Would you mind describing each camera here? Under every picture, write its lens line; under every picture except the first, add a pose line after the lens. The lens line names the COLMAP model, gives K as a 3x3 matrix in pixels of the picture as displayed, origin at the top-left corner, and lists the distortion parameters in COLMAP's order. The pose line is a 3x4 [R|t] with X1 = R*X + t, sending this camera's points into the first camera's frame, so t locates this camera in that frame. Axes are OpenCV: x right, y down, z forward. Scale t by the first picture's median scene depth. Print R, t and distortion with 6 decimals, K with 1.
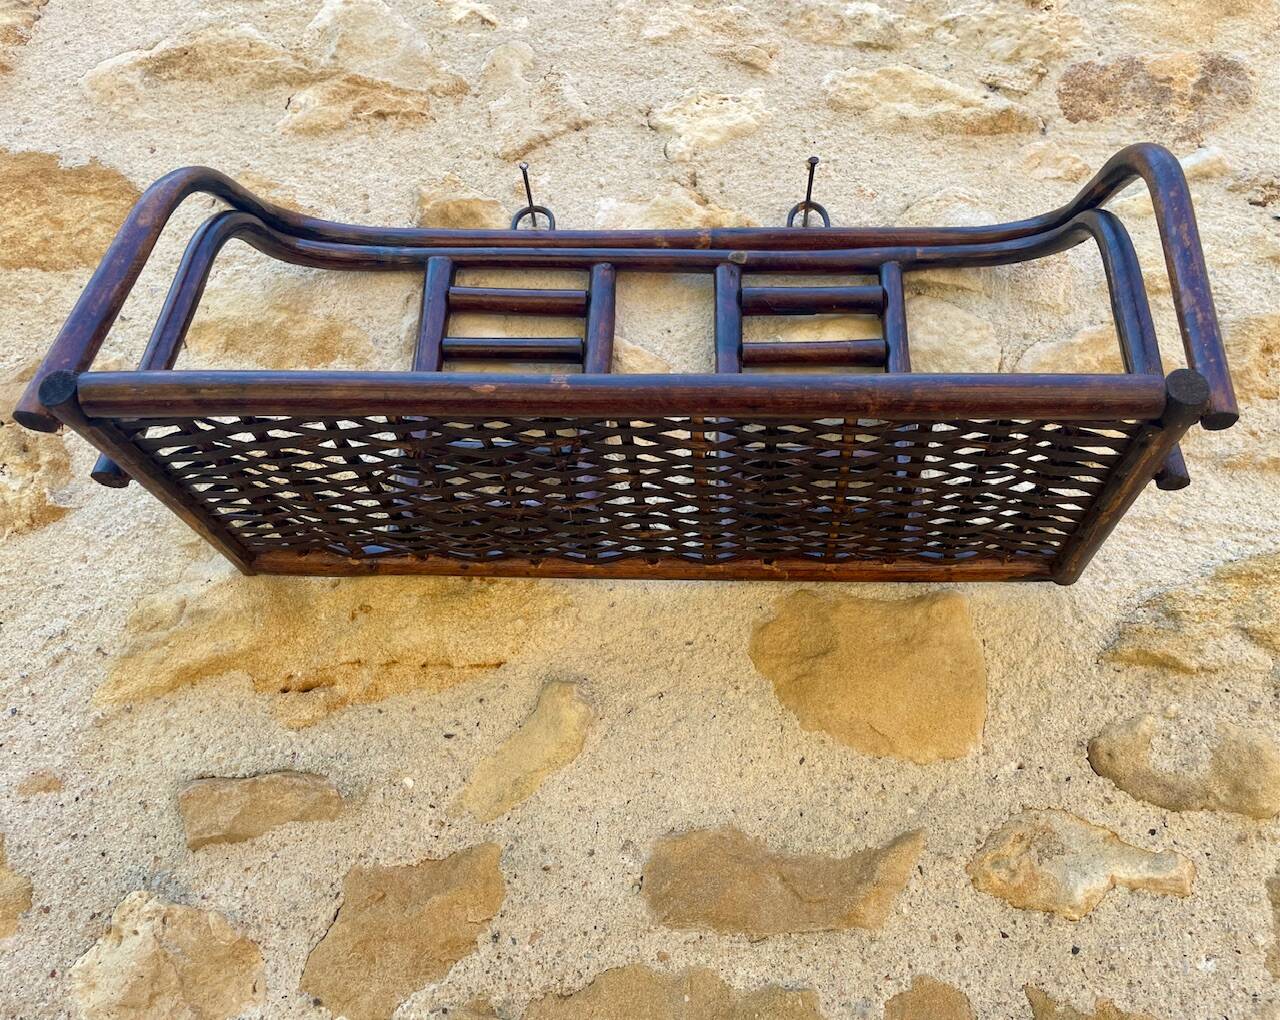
lens RADIAL K [[1079.3, 0, 688.4], [0, 1079.3, 490.5], [0, 0, 1]] dist [0.088596, -0.136200]
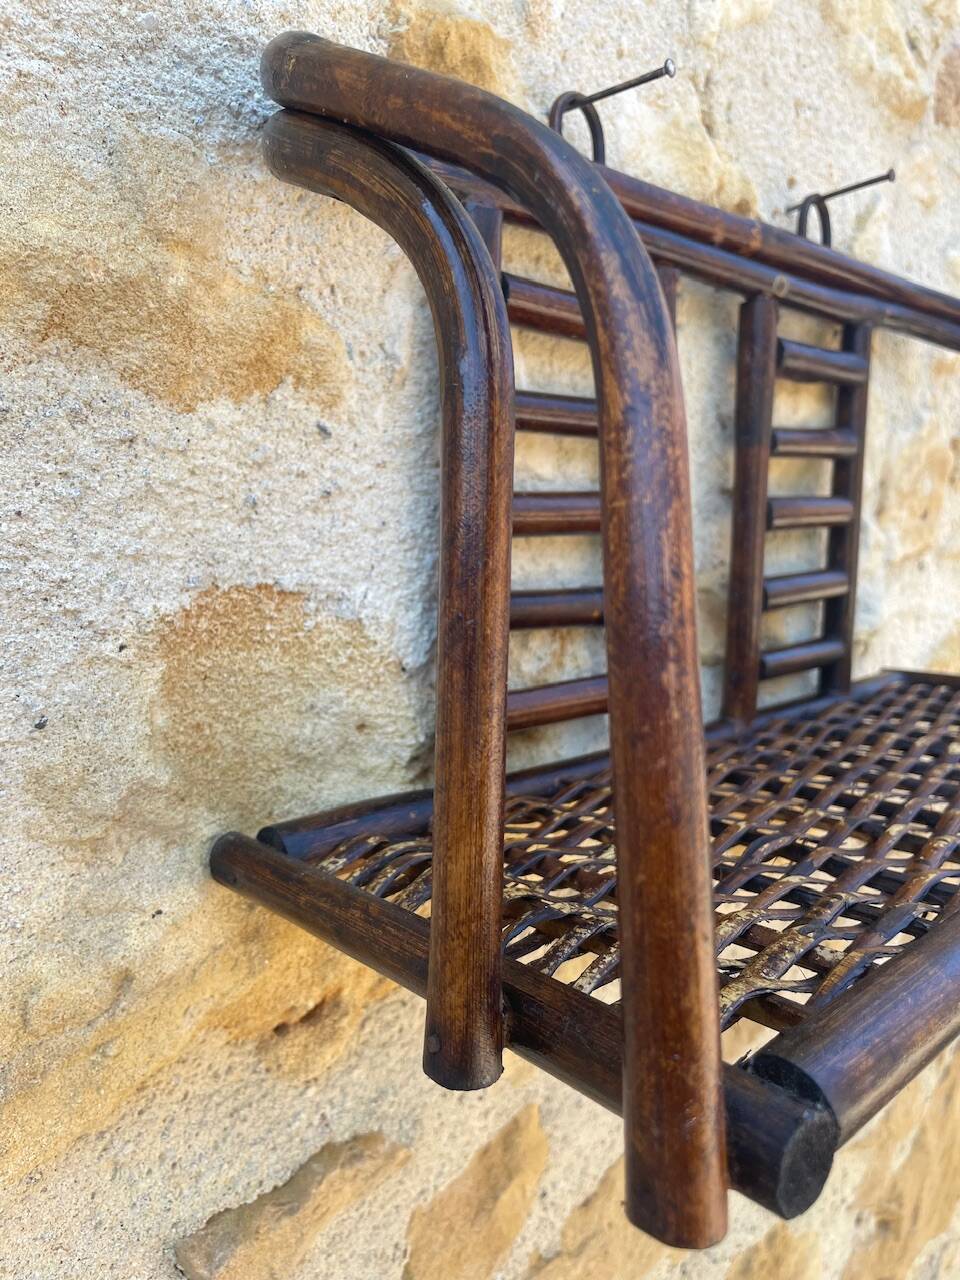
lens RADIAL K [[1010.5, 0, 474.4], [0, 1010.5, 625.6], [0, 0, 1]] dist [0.071941, -0.129232]
pose [[0.685427, -0.106657, 0.720288, -0.658984], [-0.316621, 0.847140, 0.426737, -0.274013], [-0.655699, -0.520555, 0.546883, 0.713310]]
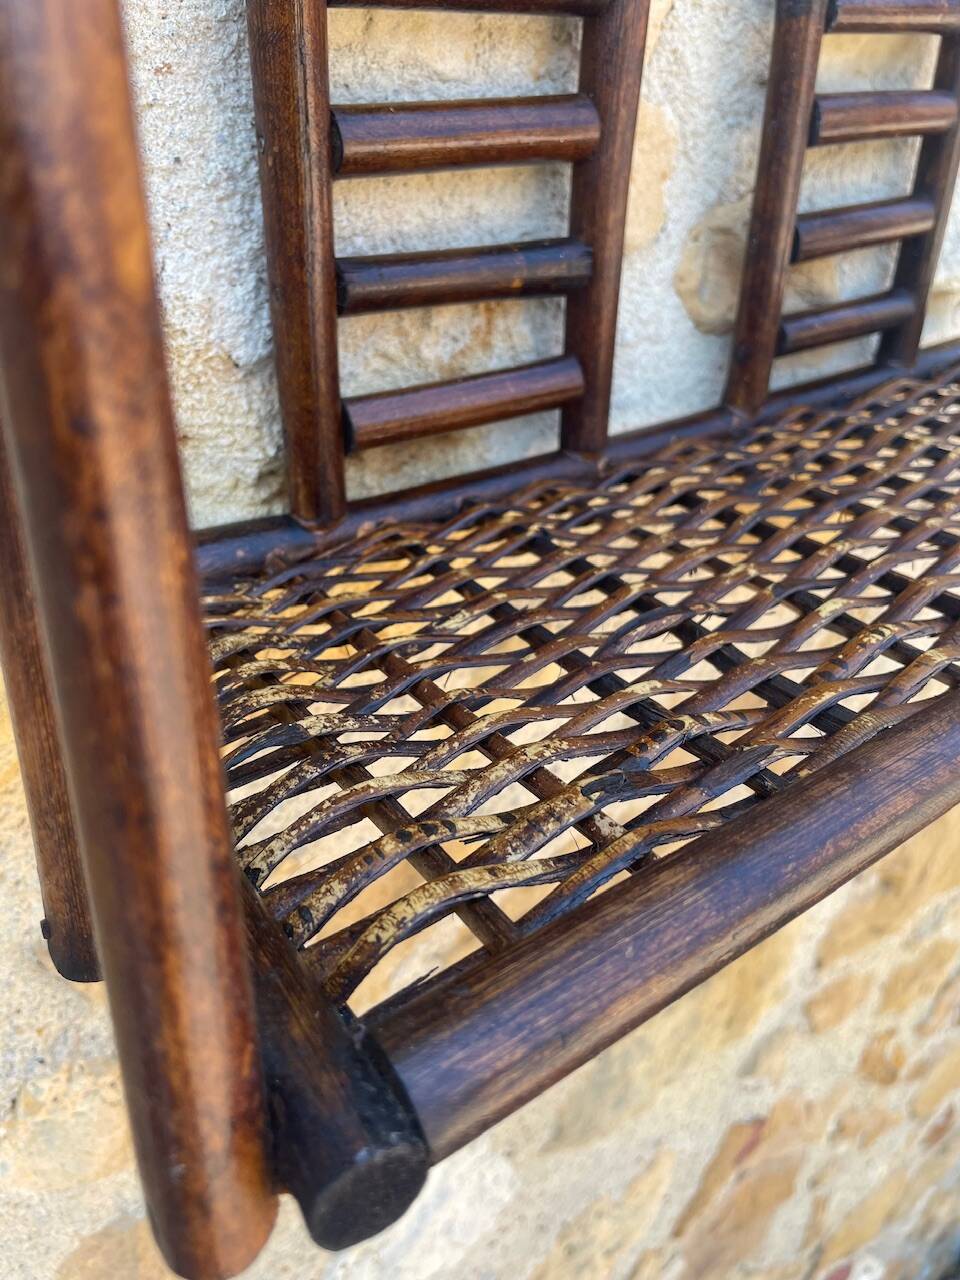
lens RADIAL K [[1007.2, 0, 468.7], [0, 1007.2, 640.9], [0, 0, 1]] dist [0.080742, -0.148913]
pose [[0.782733, -0.333746, 0.525303, -0.475831], [-0.261962, 0.588958, 0.764529, -0.294179], [-0.564540, -0.736031, 0.373568, 0.723745]]
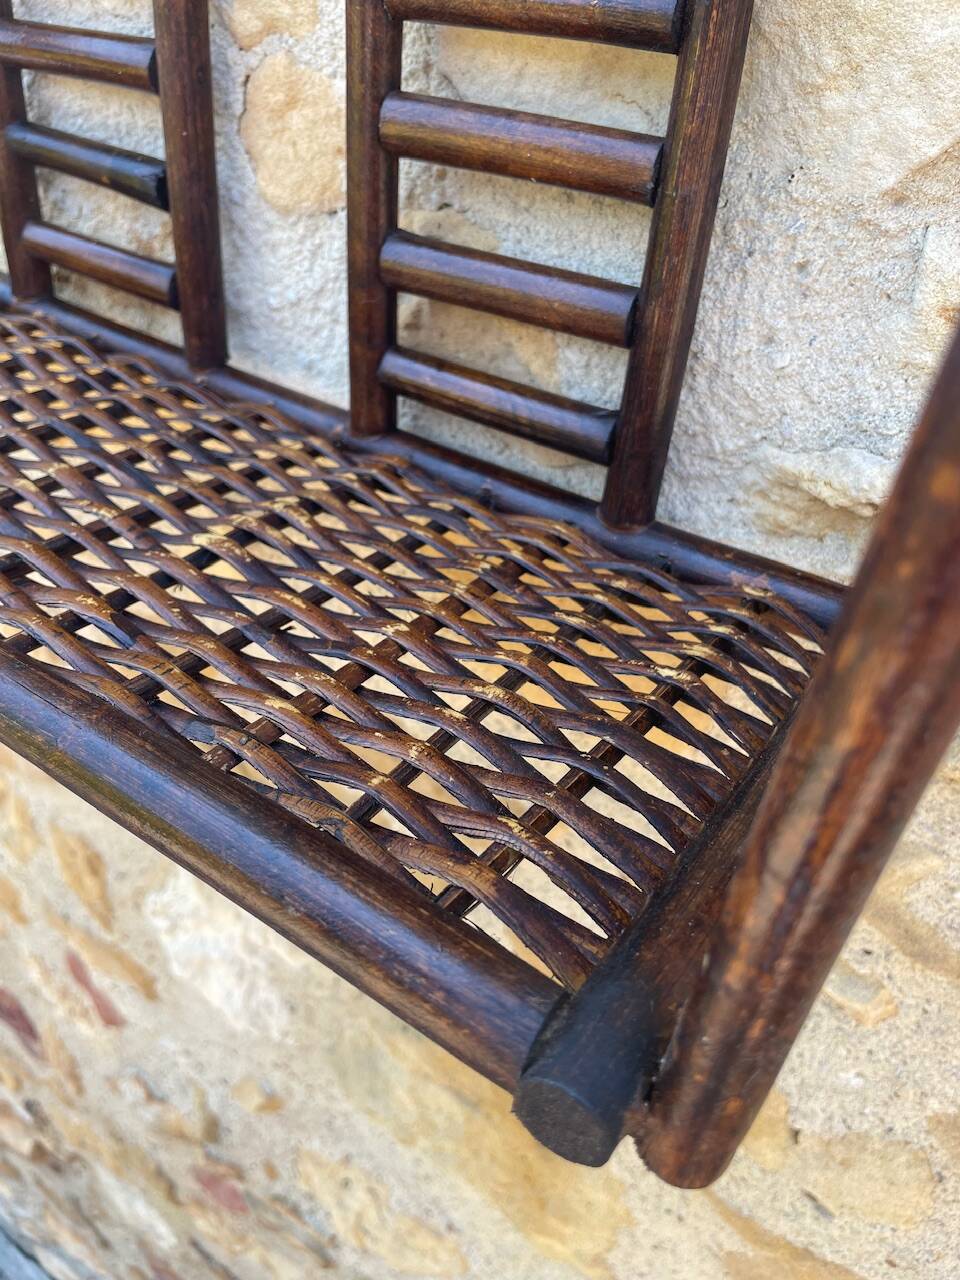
lens RADIAL K [[989.1, 0, 477.6], [0, 989.1, 624.9], [0, 0, 1]] dist [0.082097, -0.126838]
pose [[0.845990, 0.342301, -0.408817, 0.359064], [0.173199, 0.548731, 0.817861, -0.334313], [0.504285, -0.762709, 0.404934, 0.684831]]
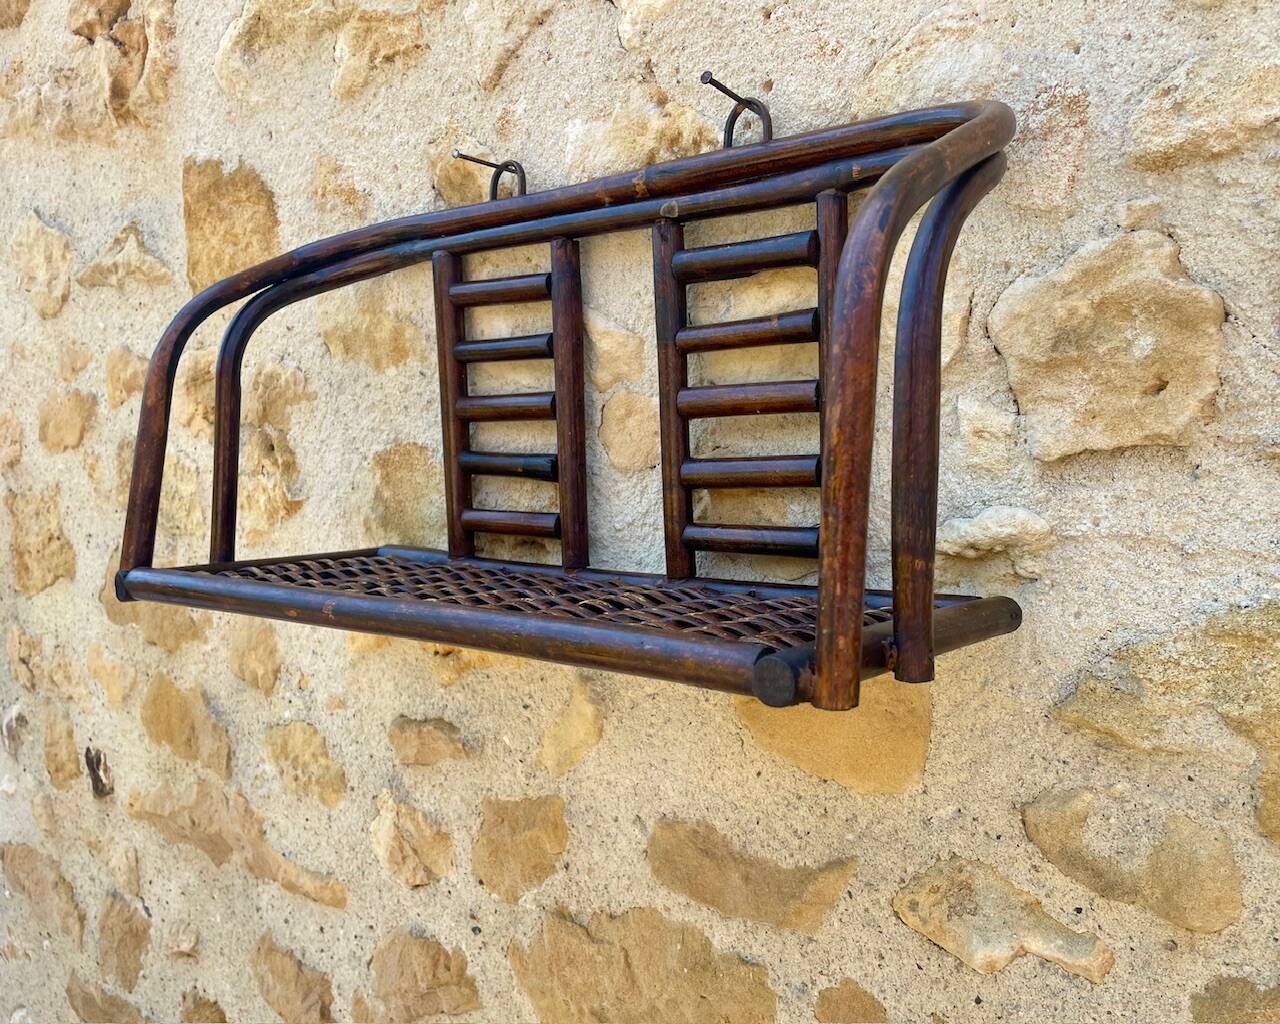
lens RADIAL K [[1101.7, 0, 688.1], [0, 1101.7, 517.7], [0, 0, 1]] dist [0.092777, -0.153309]
pose [[0.804560, 0.009412, -0.593796, 0.631283], [0.293703, 0.862730, 0.411625, -0.396585], [0.516160, -0.505577, 0.691354, 0.315842]]
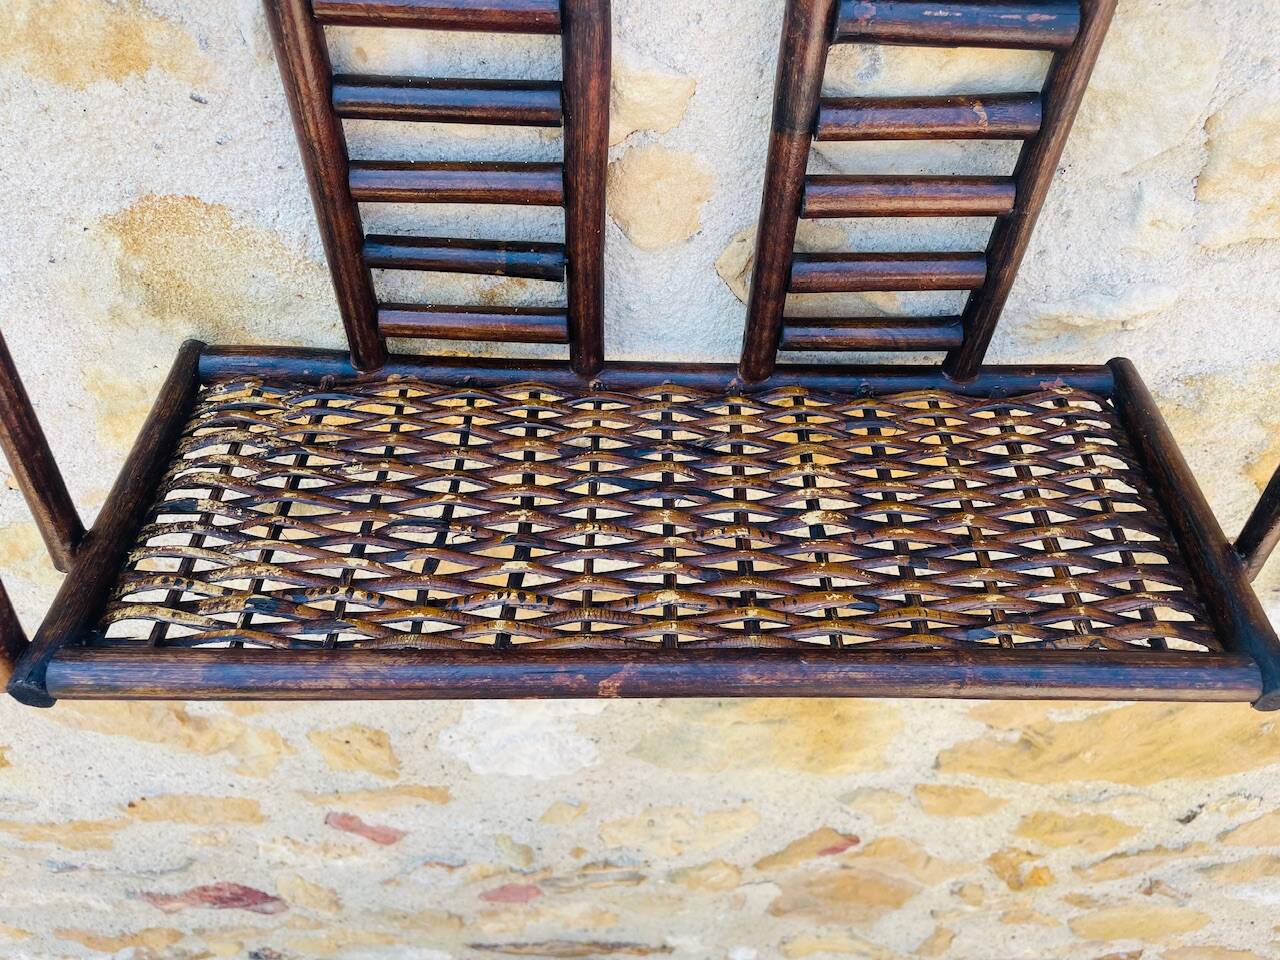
lens RADIAL K [[988.7, 0, 643.6], [0, 988.7, 483.6], [0, 0, 1]] dist [0.081519, -0.126528]
pose [[0.998662, -0.027143, 0.044007, -0.087863], [-0.035162, 0.267487, 0.962920, -0.669967], [-0.037908, -0.963179, 0.266175, 0.679612]]
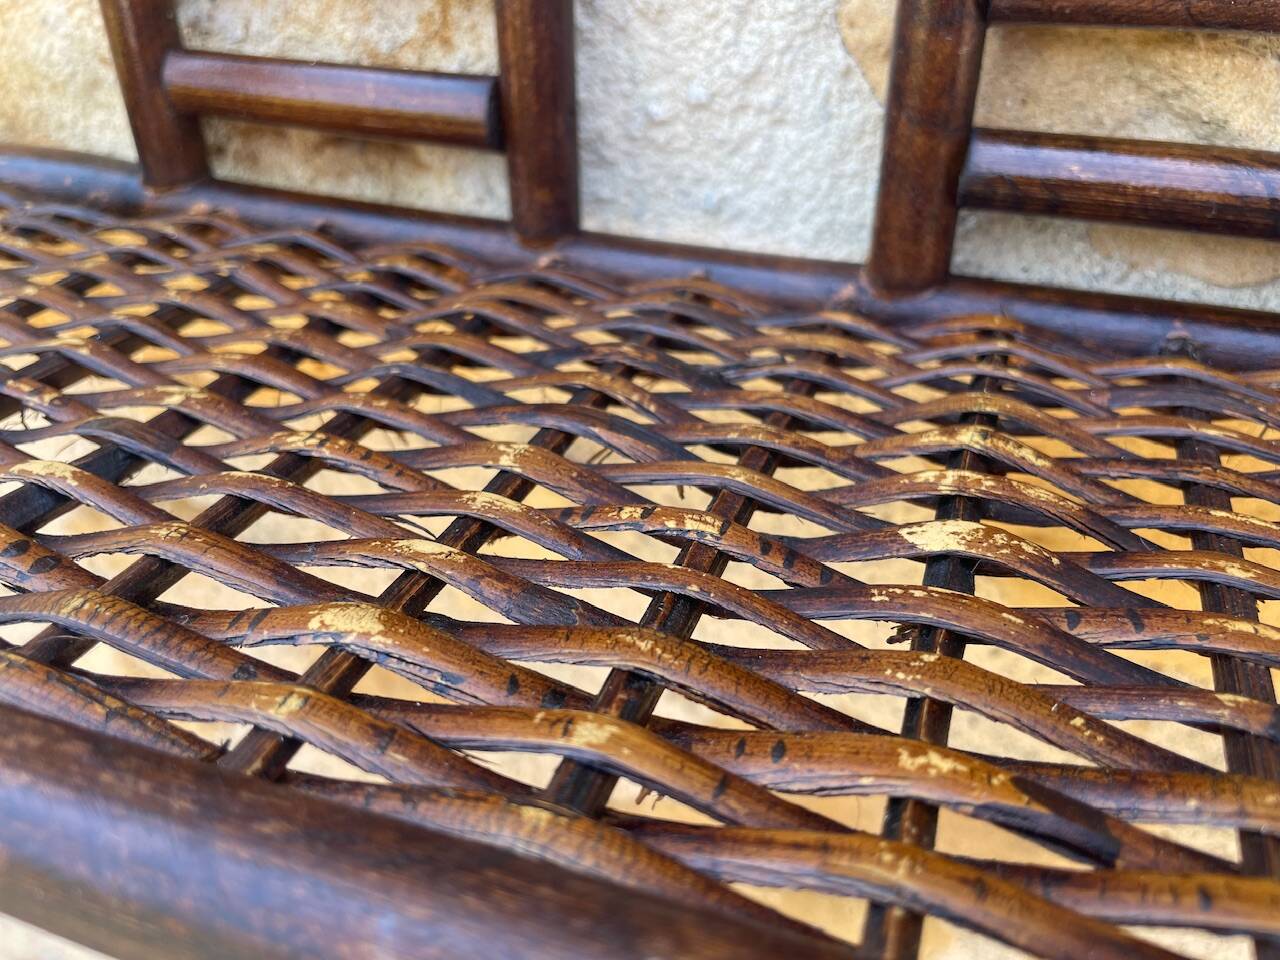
lens RADIAL K [[1015.6, 0, 644.5], [0, 1015.6, 484.1], [0, 0, 1]] dist [0.069050, -0.110519]
pose [[0.956831, 0.142881, -0.253099, 0.051175], [0.143404, 0.525358, 0.838710, -0.211727], [0.252804, -0.838799, 0.482189, 0.720452]]
